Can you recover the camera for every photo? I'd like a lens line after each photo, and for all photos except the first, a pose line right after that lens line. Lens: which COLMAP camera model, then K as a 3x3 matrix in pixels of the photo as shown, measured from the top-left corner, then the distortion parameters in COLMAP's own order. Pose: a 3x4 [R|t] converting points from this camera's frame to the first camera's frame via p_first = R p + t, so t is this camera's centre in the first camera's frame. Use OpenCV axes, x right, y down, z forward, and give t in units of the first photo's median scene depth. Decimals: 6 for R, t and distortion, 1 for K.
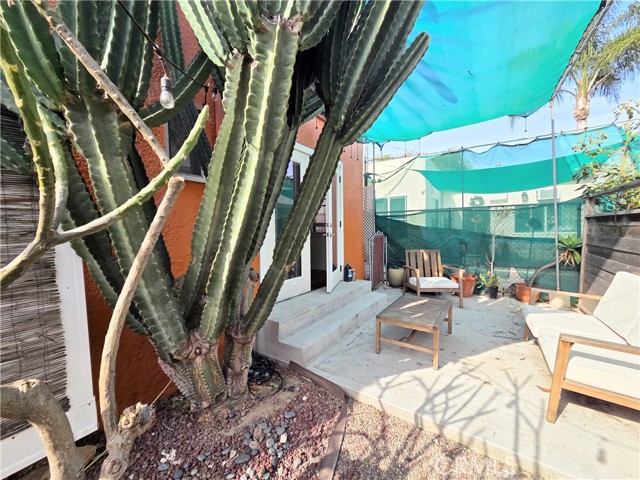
lens RADIAL K [[262.9, 0, 320.0], [0, 262.9, 240.0], [0, 0, 1]] dist [0.005007, 0.000351]
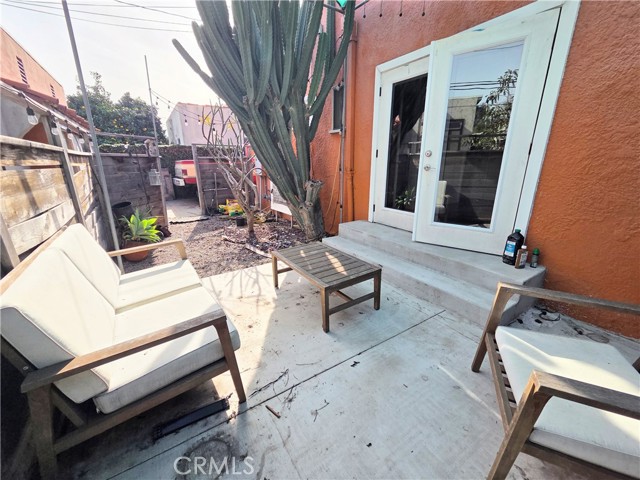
lens RADIAL K [[262.9, 0, 320.0], [0, 262.9, 240.0], [0, 0, 1]] dist [0.005007, 0.000351]
pose [[-0.398298, 0.270469, -0.876473, 1.384053], [-0.043608, 0.948874, 0.312628, -0.085412], [0.916219, 0.162741, -0.366140, 1.631630]]
